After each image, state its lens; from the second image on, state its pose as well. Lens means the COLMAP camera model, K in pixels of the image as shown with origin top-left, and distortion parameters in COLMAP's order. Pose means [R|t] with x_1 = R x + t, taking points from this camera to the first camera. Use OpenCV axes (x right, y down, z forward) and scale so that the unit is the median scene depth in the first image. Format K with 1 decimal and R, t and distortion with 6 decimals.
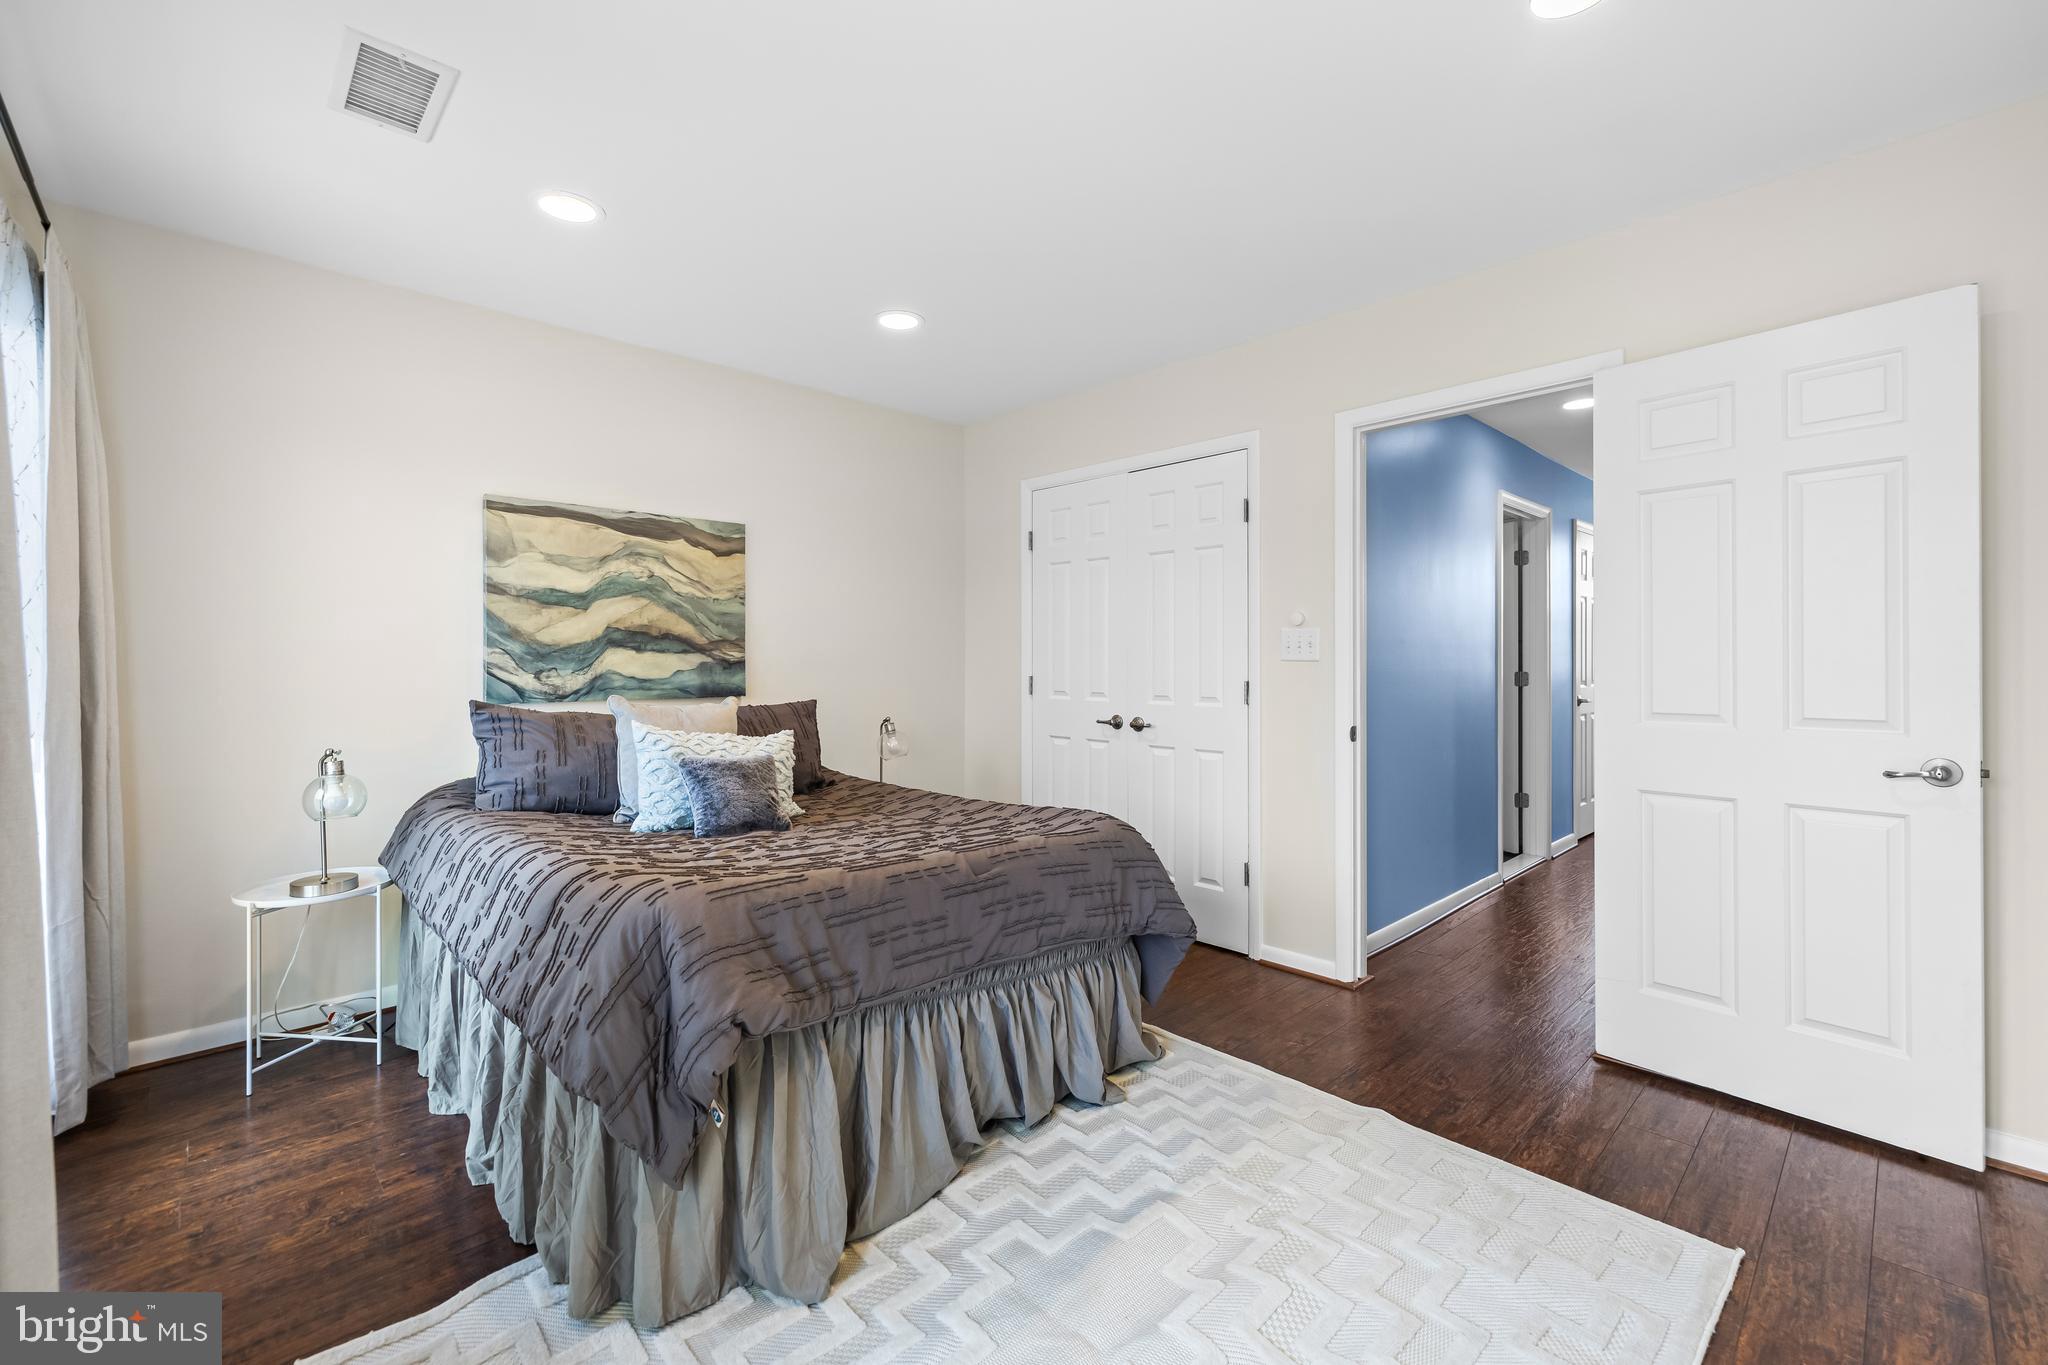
lens RADIAL K [[867.4, 0, 1010.4], [0, 867.4, 666.9], [0, 0, 1]] dist [0.005115, -0.000507]
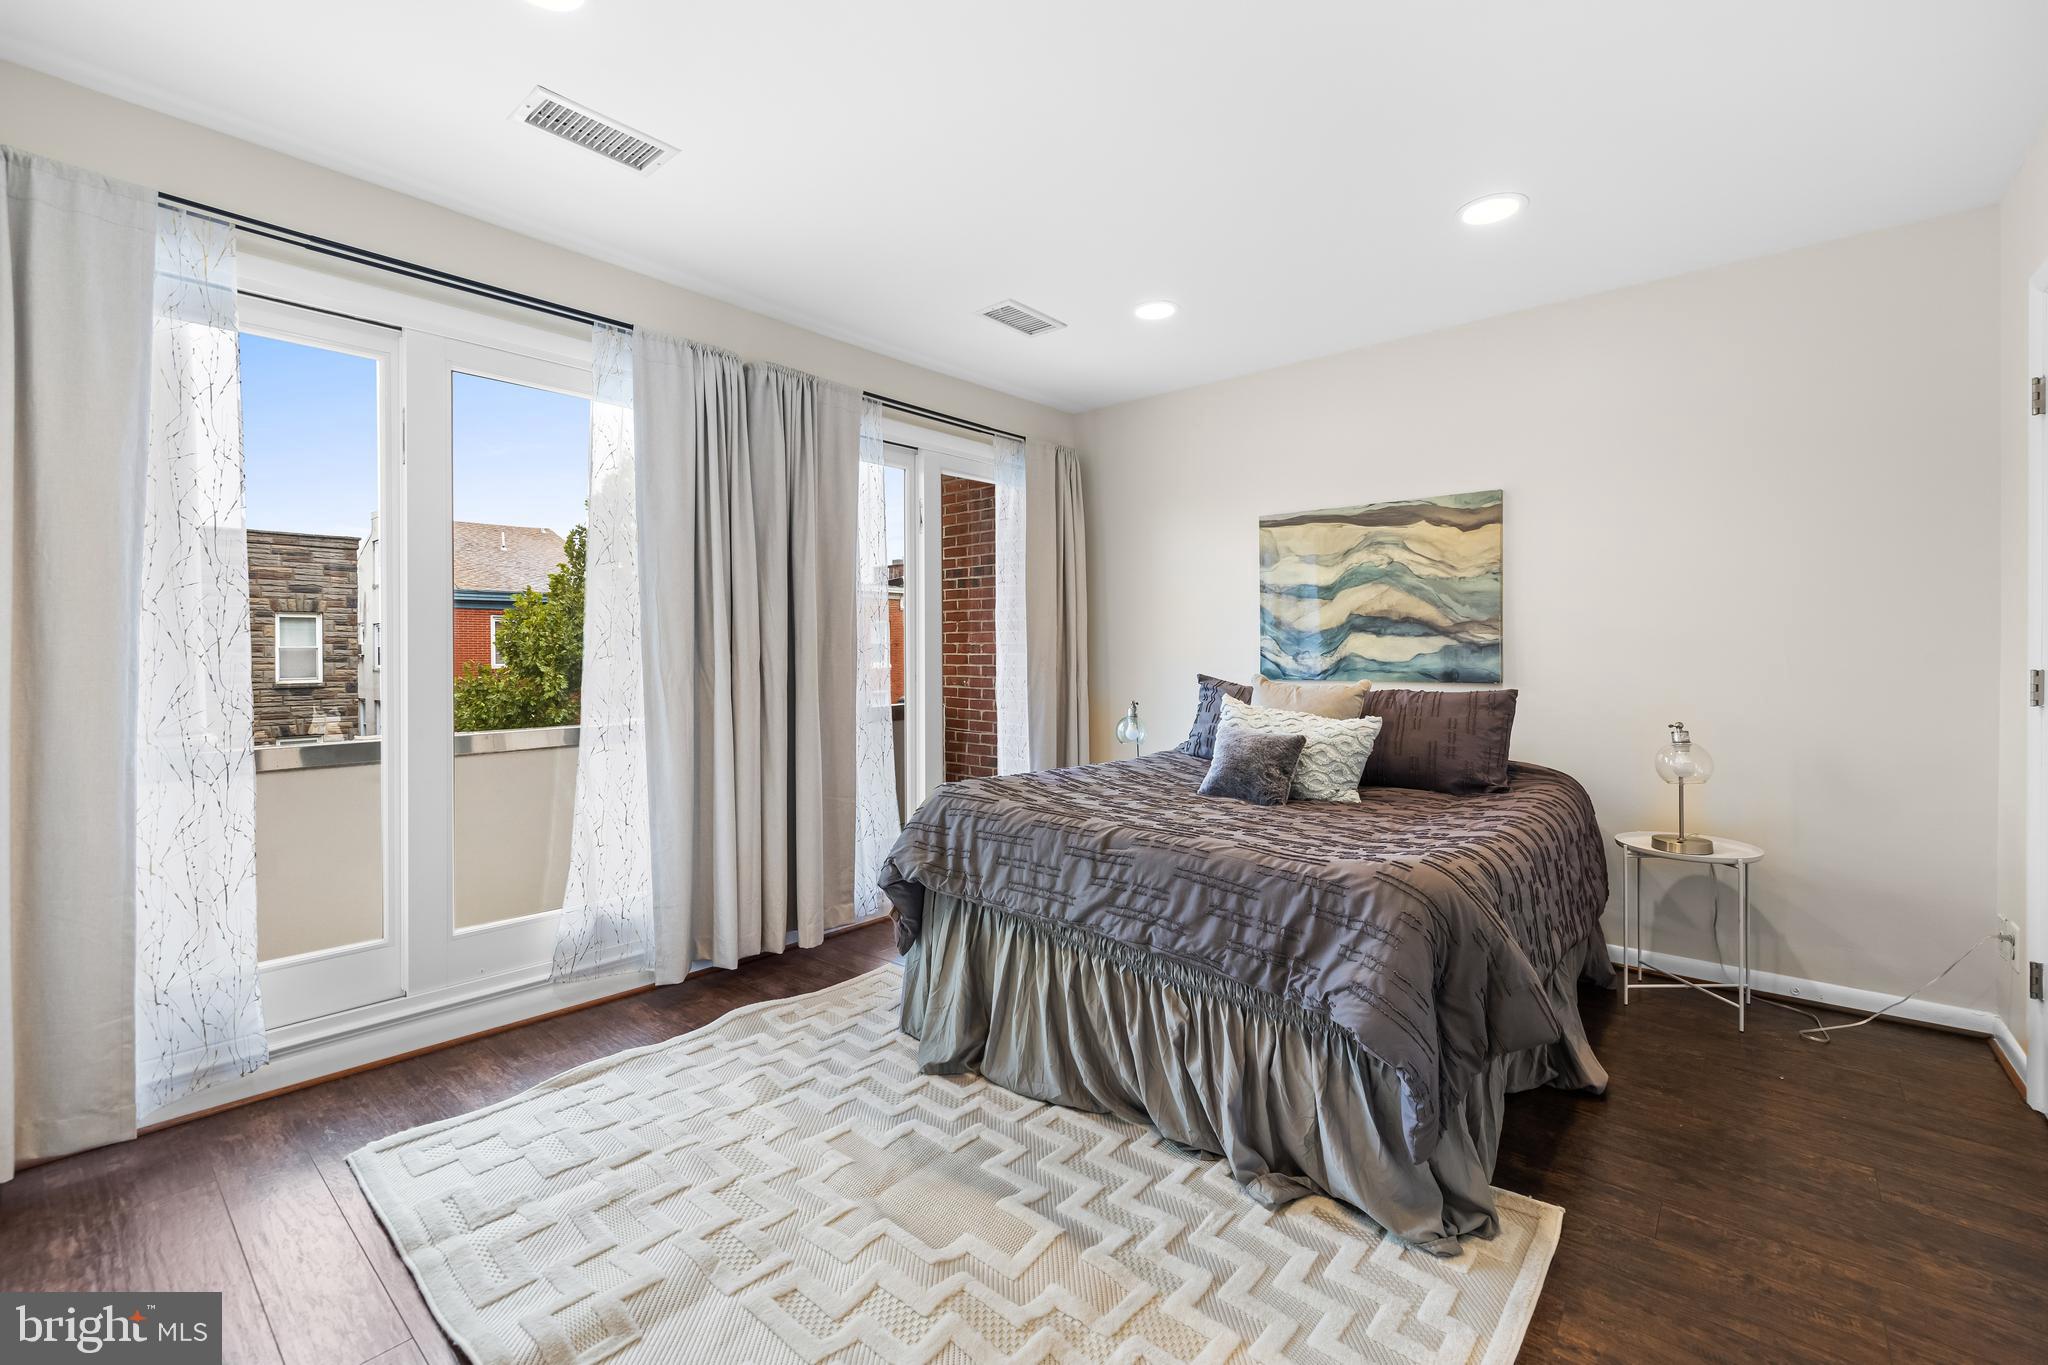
lens RADIAL K [[867.4, 0, 1025.6], [0, 867.4, 663.1], [0, 0, 1]] dist [0.005115, -0.000507]
pose [[0.092822, 0.013789, -0.995587, 0.600825], [-0.003364, 0.999903, 0.013535, 0.002905], [0.995677, 0.002093, 0.092859, 0.489778]]
